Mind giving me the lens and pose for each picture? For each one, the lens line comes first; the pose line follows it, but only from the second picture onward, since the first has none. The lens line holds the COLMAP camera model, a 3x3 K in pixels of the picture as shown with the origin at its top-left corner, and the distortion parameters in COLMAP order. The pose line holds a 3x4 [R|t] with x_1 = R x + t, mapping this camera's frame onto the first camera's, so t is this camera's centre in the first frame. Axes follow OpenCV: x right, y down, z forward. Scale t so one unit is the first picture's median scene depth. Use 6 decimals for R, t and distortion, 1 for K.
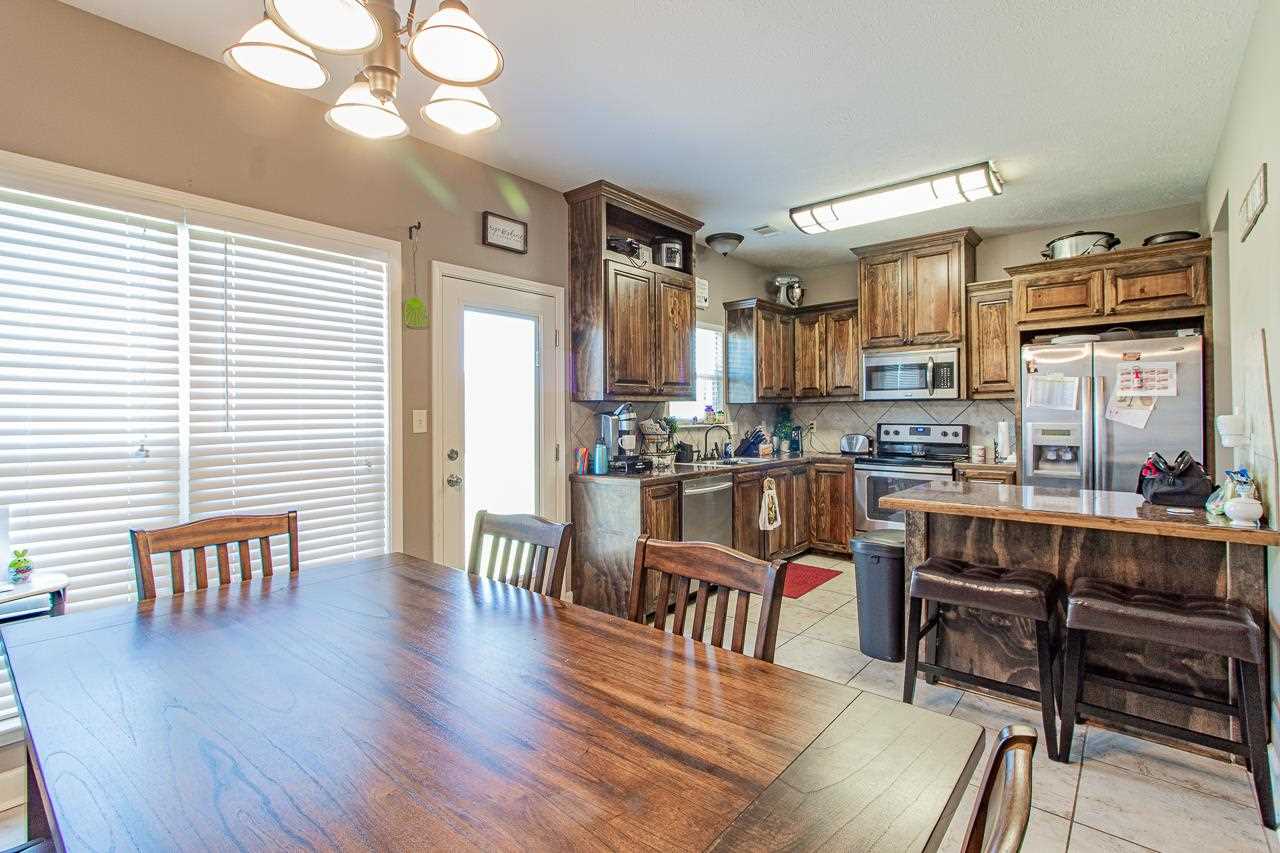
lens RADIAL K [[587.6, 0, 646.3], [0, 587.6, 411.1], [0, 0, 1]] dist [0.003077, 0.000937]
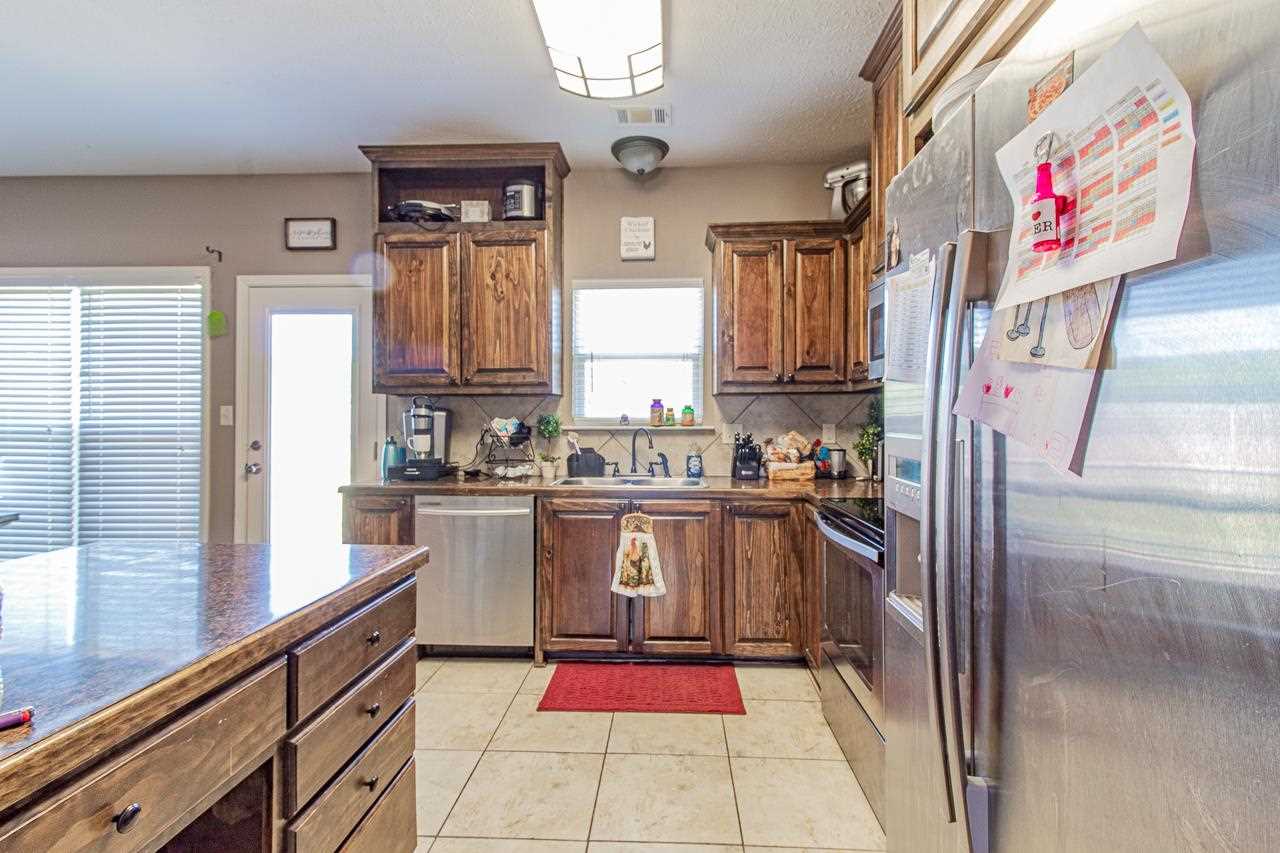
lens RADIAL K [[596.6, 0, 644.9], [0, 596.6, 414.4], [0, 0, 1]] dist [0.006474, 0.000614]
pose [[0.609197, 0.002253, -0.793016, 0.850298], [-0.001315, 0.999997, 0.001831, 0.009937], [0.793018, -0.000073, 0.609199, 0.740721]]
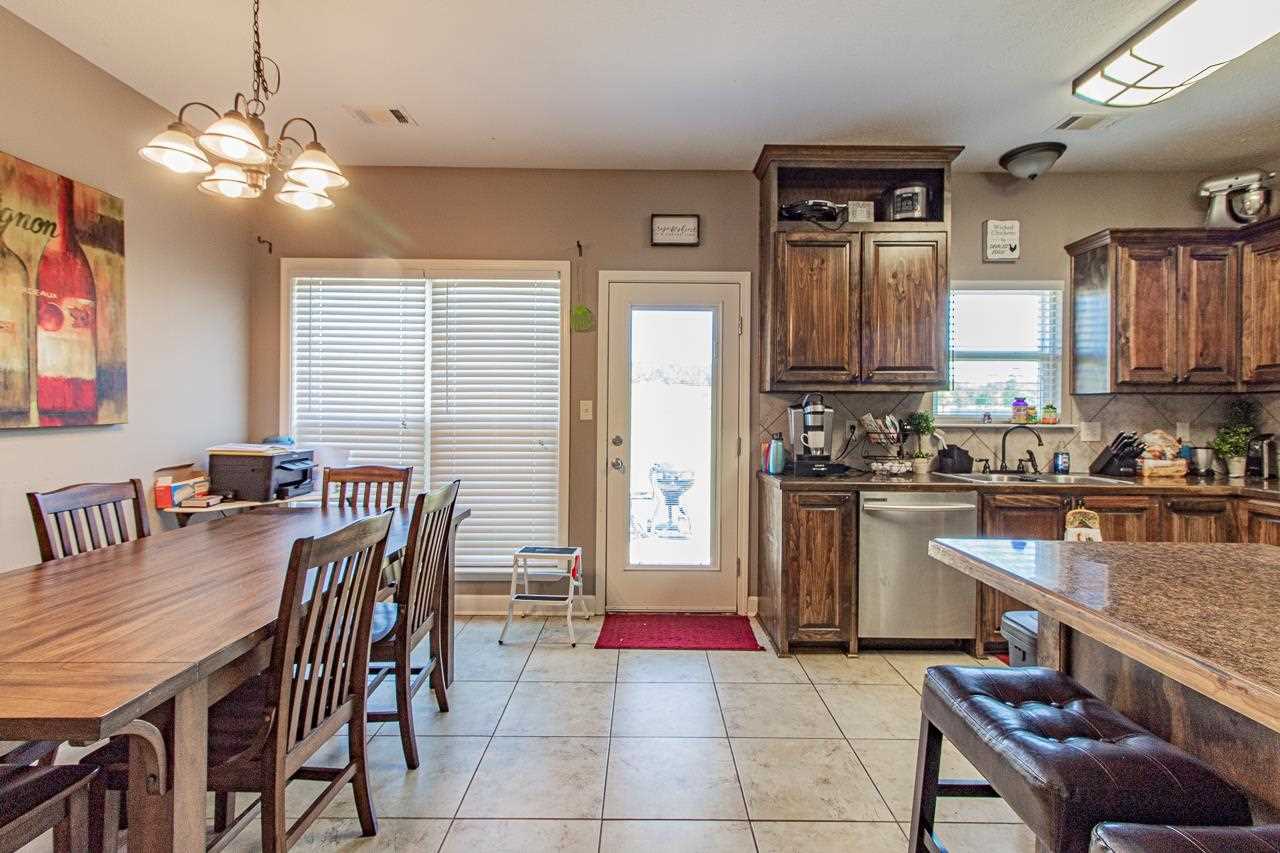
lens RADIAL K [[587.6, 0, 646.3], [0, 587.6, 411.1], [0, 0, 1]] dist [0.003077, 0.000937]
pose [[0.645666, 0.009534, -0.763560, 0.466053], [-0.008768, 0.999949, 0.005072, 0.009710], [0.763569, 0.003420, 0.645717, 0.264674]]
